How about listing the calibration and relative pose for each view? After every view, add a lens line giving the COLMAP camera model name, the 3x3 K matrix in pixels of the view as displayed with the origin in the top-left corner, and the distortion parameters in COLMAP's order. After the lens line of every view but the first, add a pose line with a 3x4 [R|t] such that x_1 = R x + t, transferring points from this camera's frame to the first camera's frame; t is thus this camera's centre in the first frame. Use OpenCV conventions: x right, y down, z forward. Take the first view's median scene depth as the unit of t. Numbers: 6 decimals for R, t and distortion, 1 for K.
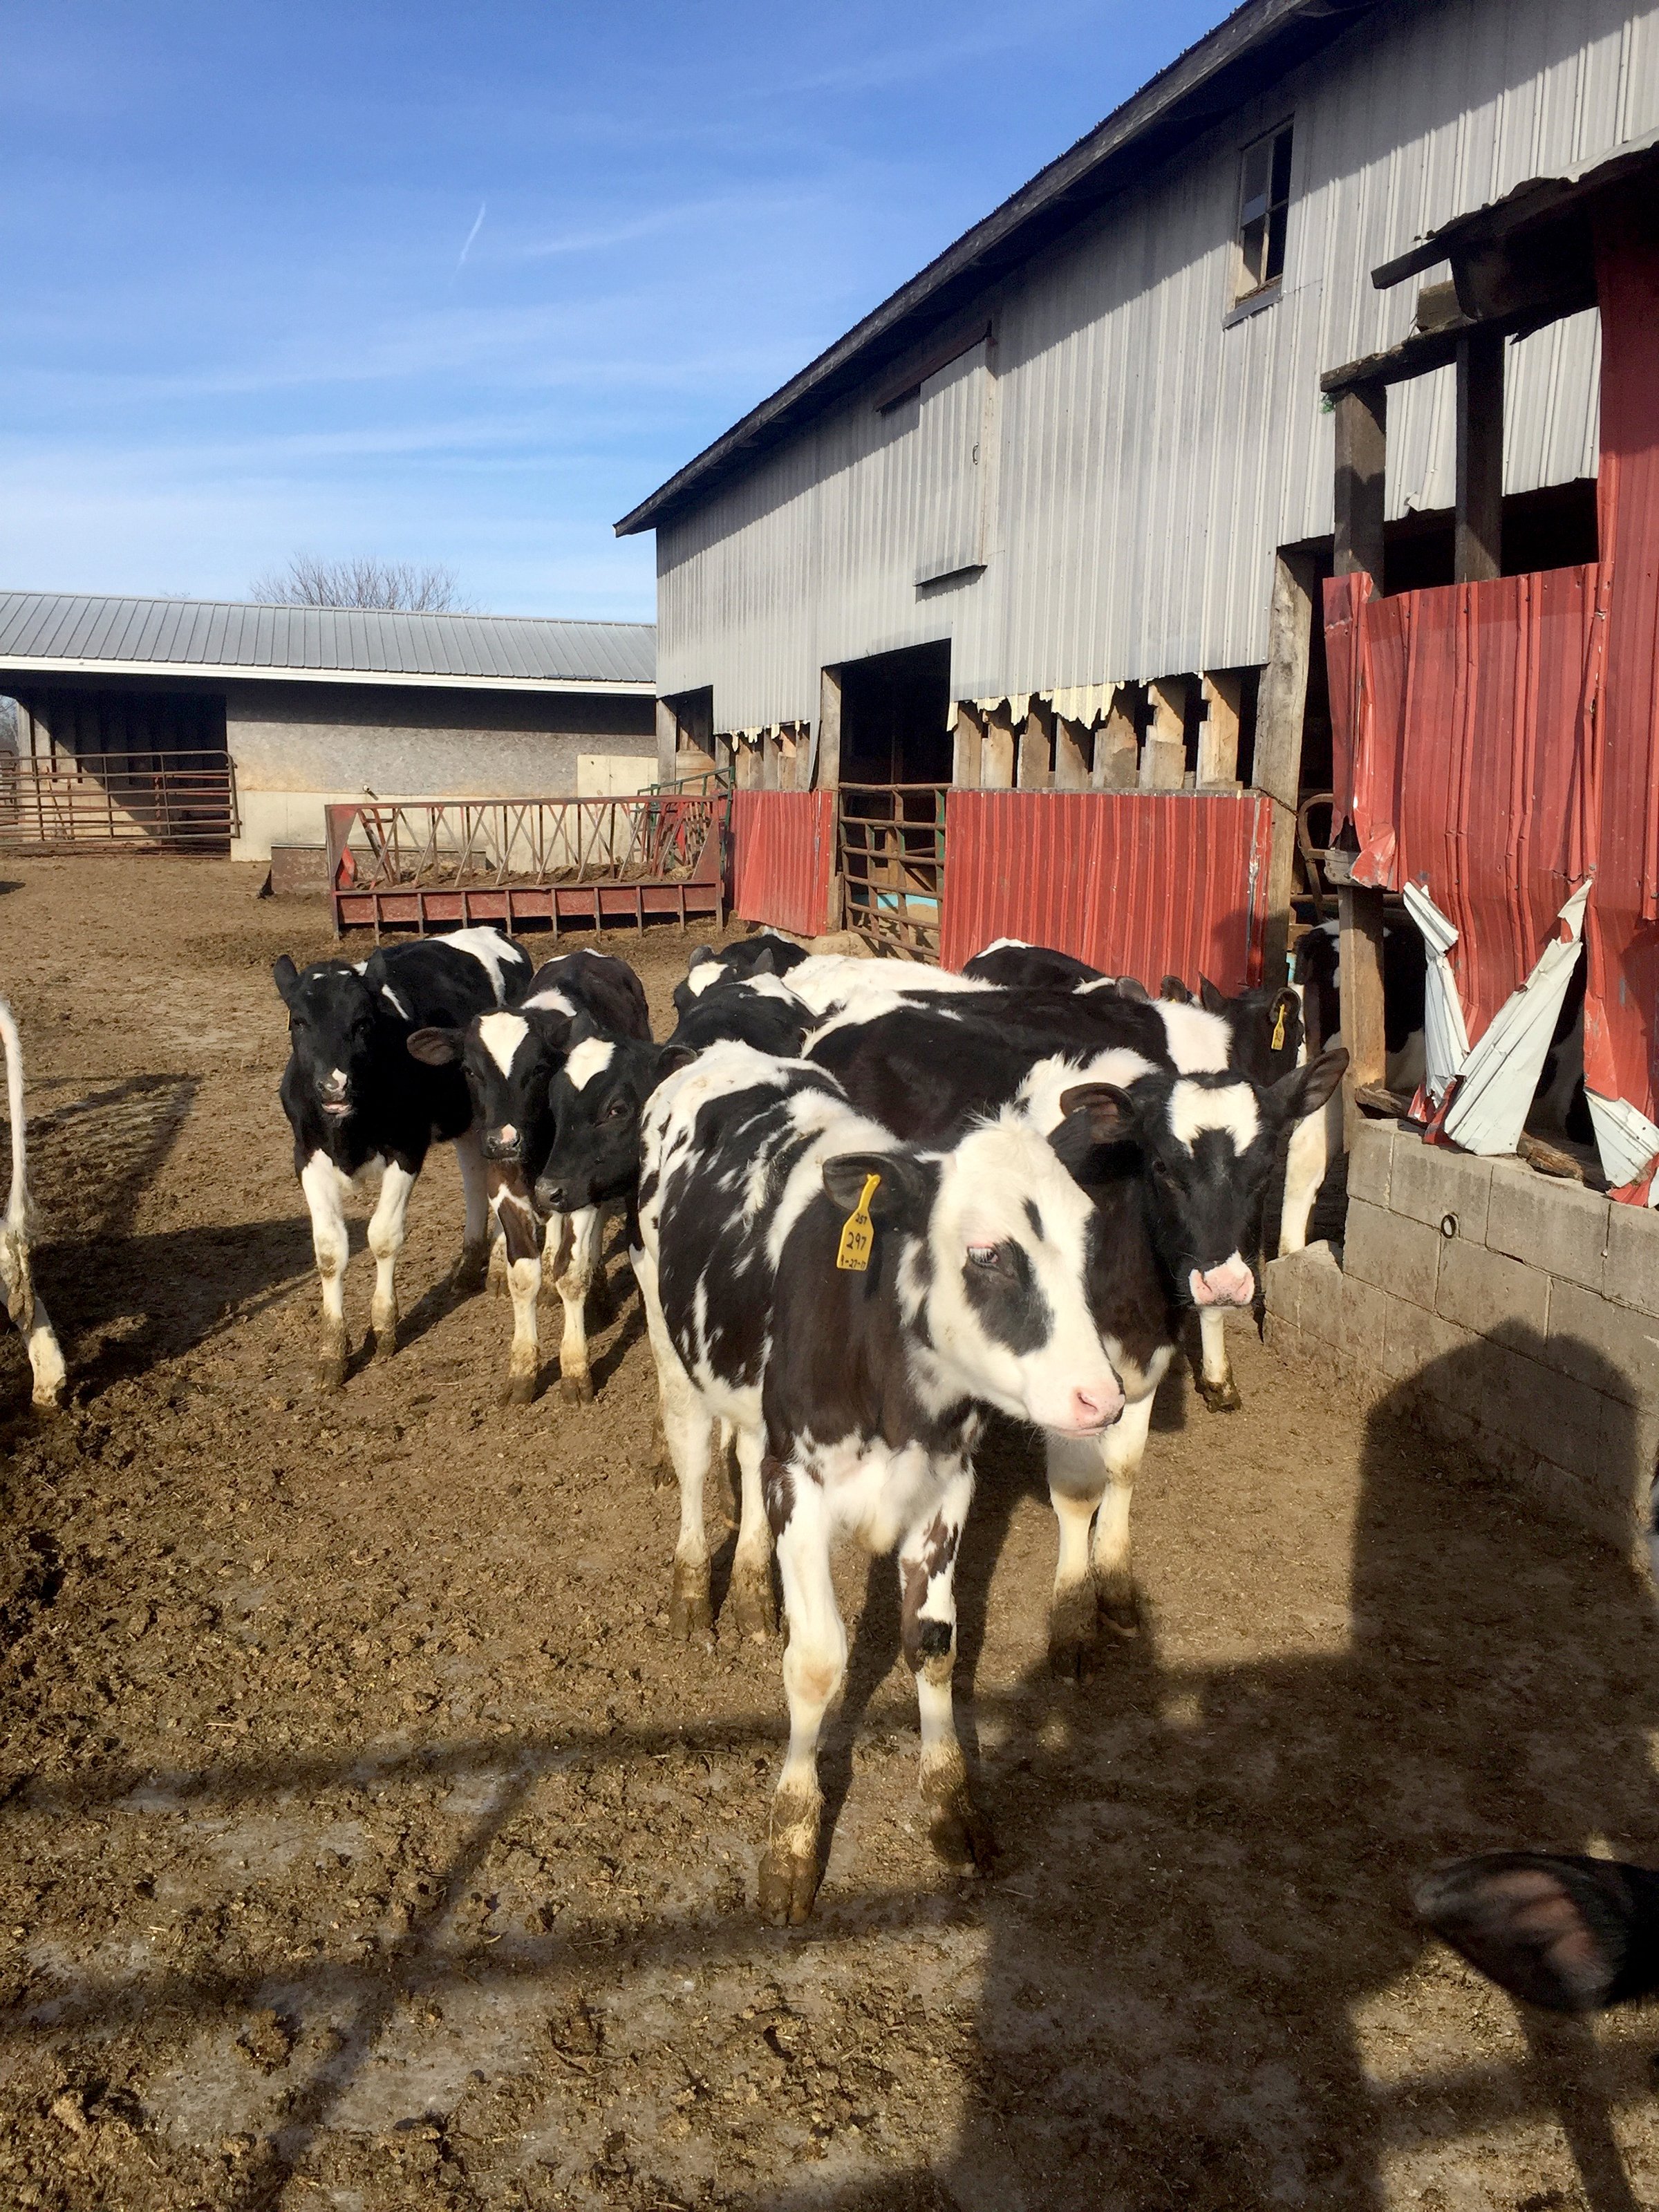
lens RADIAL K [[1829.2, 0, 777.1], [0, 1829.2, 1106.4], [0, 0, 1]] dist [0.084020, -0.106090]
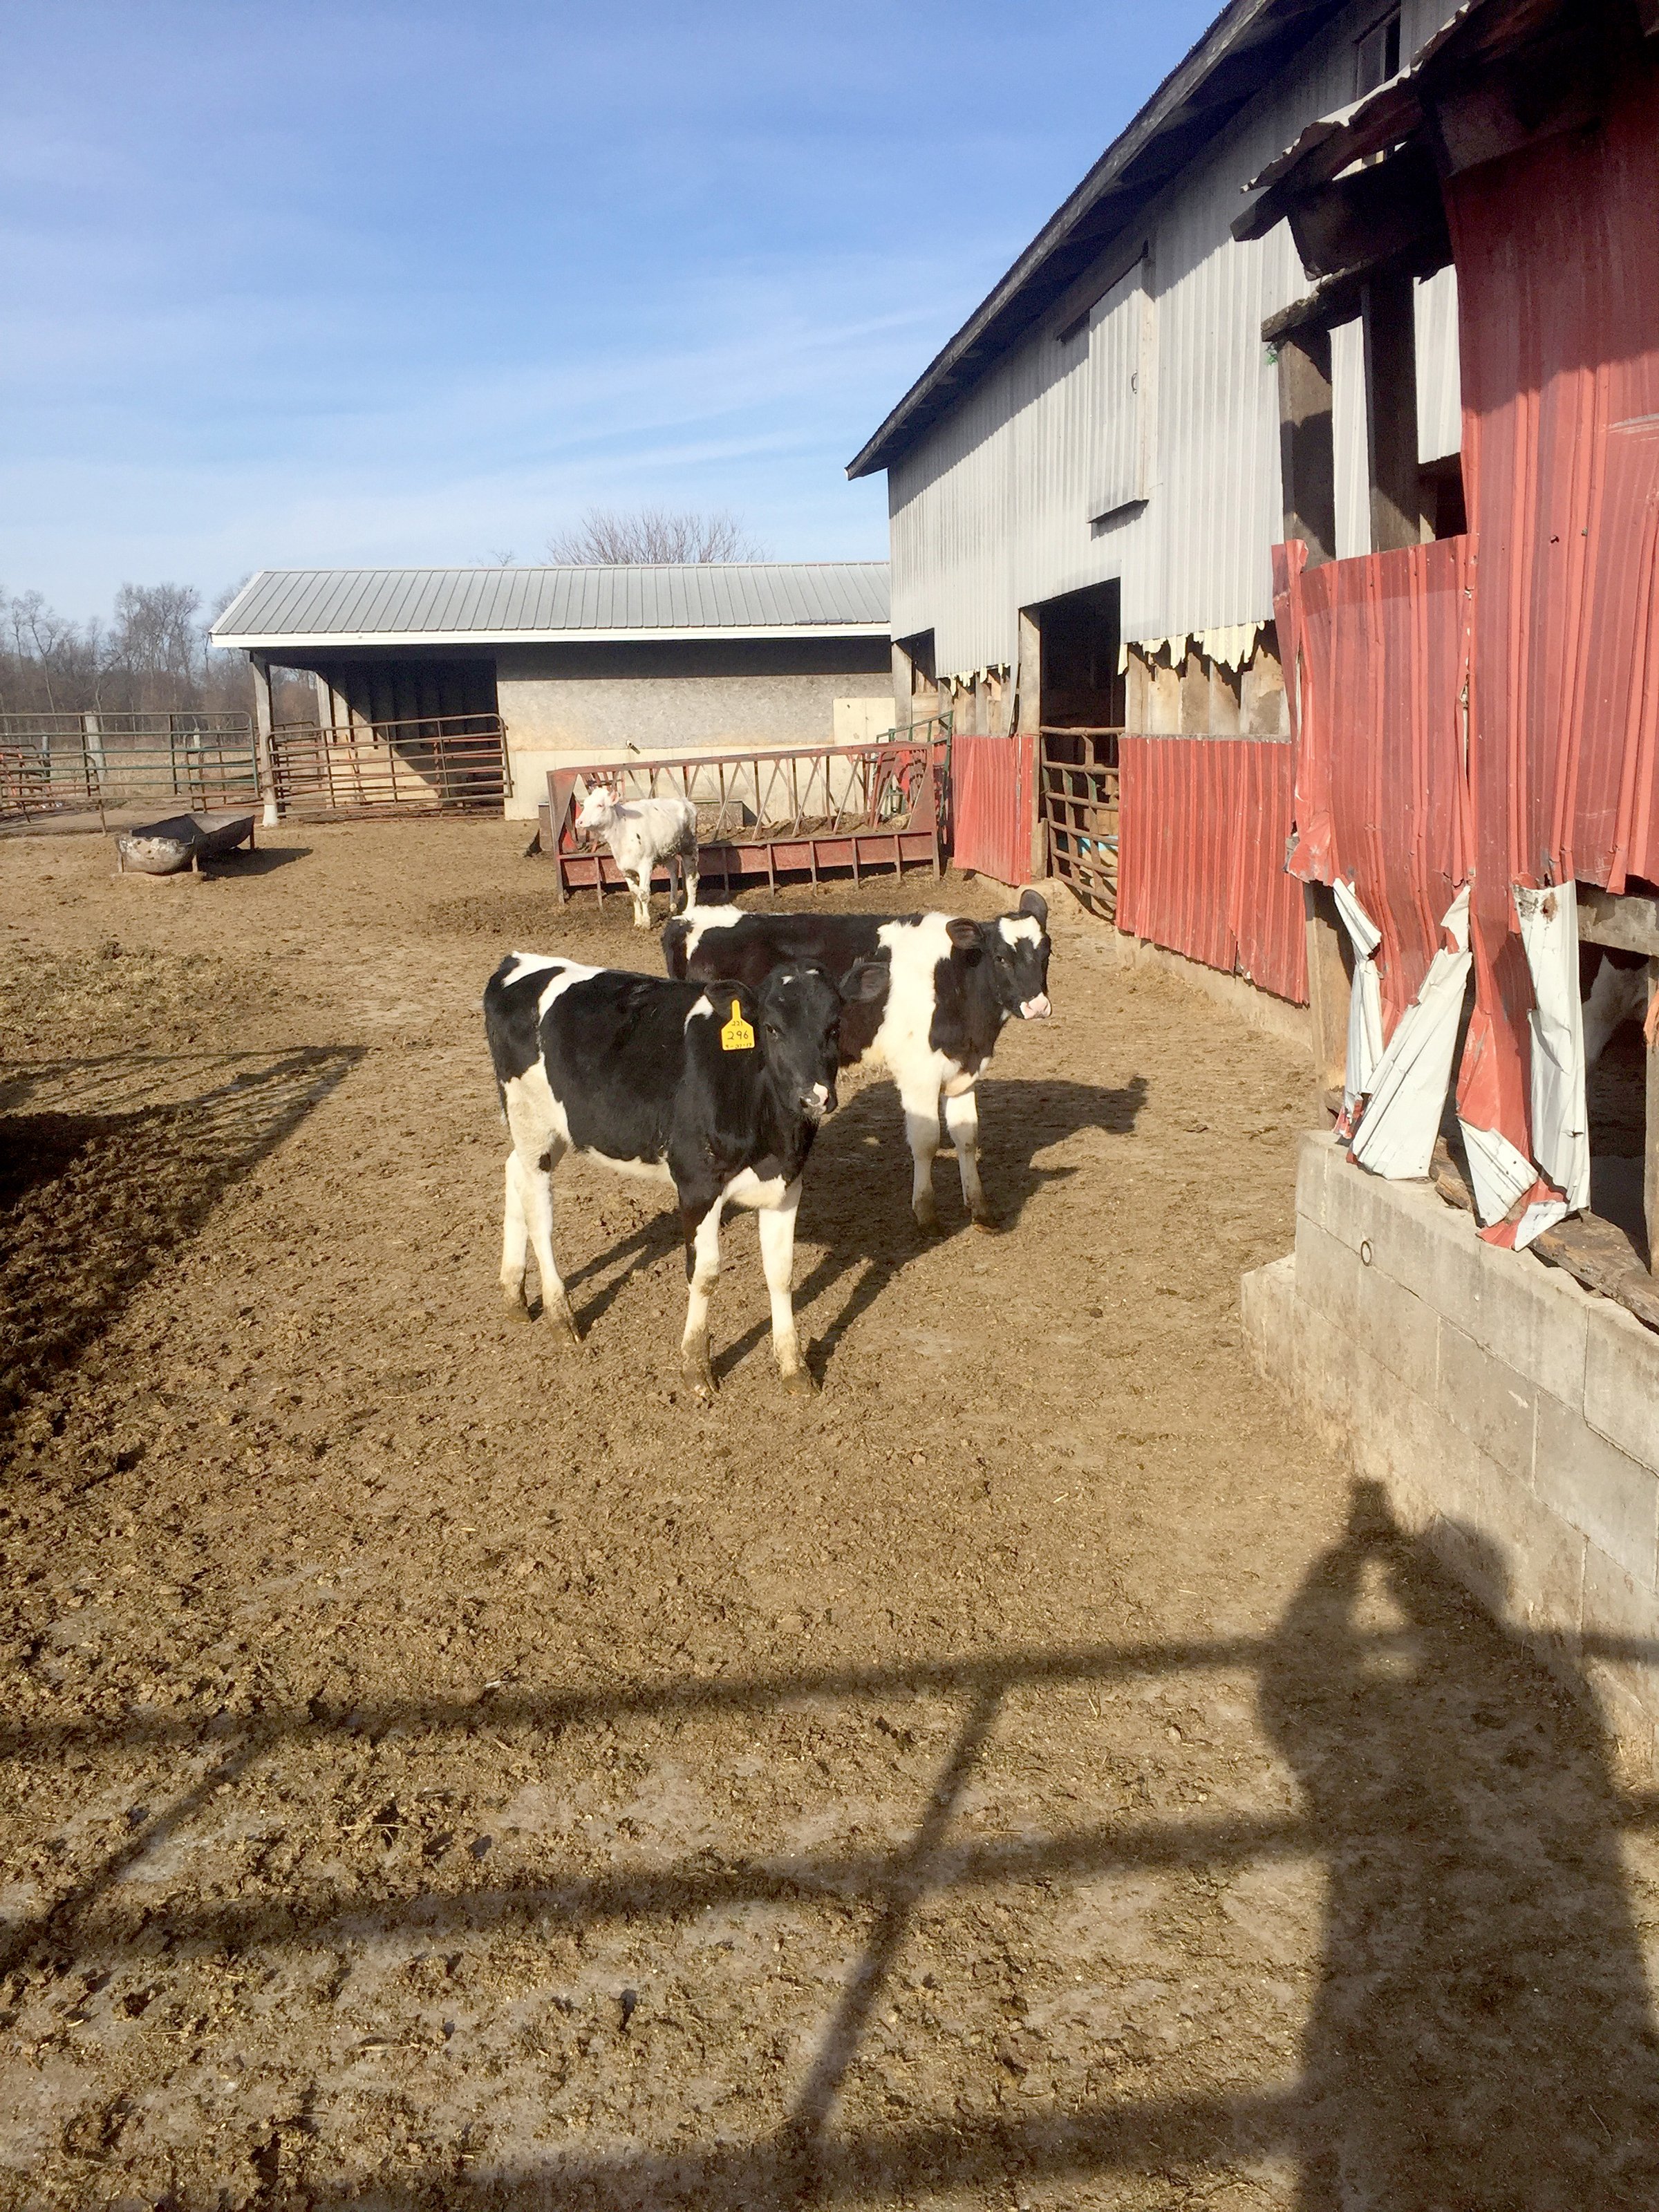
lens RADIAL K [[1829.2, 0, 806.7], [0, 1829.2, 1089.1], [0, 0, 1]] dist [0.084020, -0.106090]
pose [[0.984968, -0.014692, -0.172108, 0.112976], [0.020112, 0.999354, 0.029789, -0.023126], [0.171559, -0.032803, 0.984628, 0.020223]]
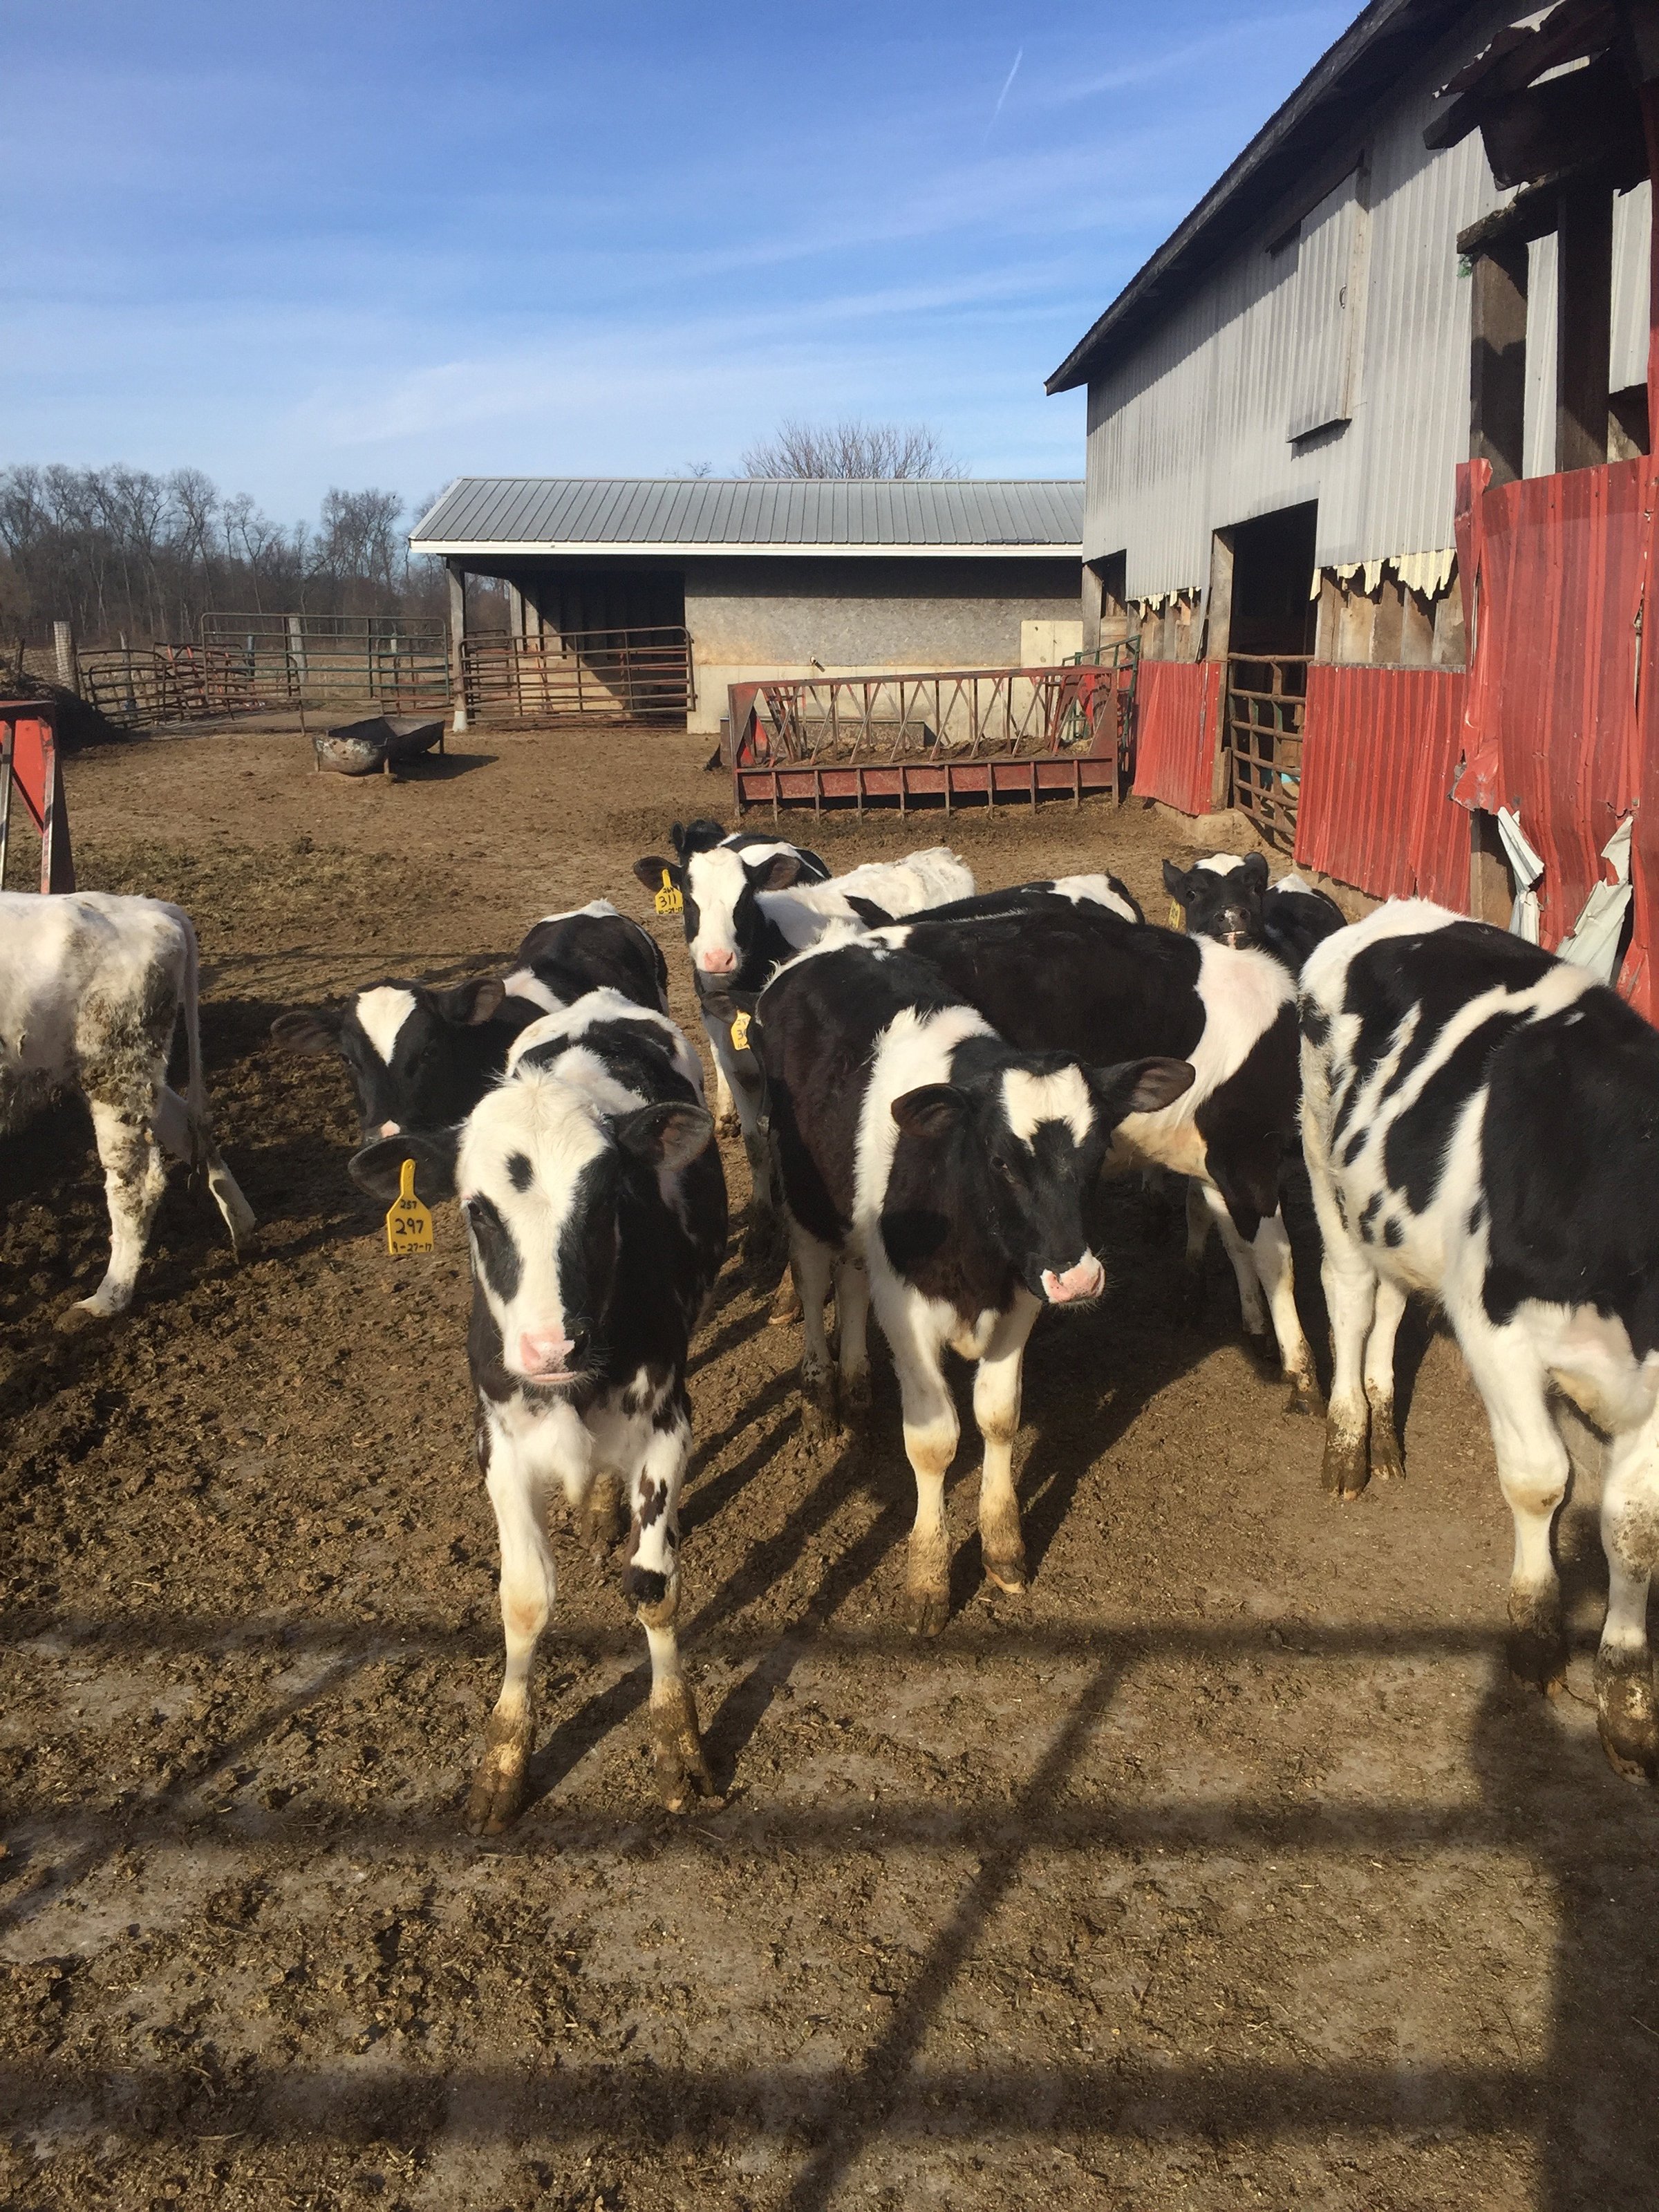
lens RADIAL K [[1829.2, 0, 818.5], [0, 1829.2, 1086.9], [0, 0, 1]] dist [0.084020, -0.106090]
pose [[0.965979, 0.041958, -0.255195, 0.120611], [-0.025027, 0.997286, 0.069234, -0.018268], [0.257407, -0.060492, 0.964408, 0.011770]]
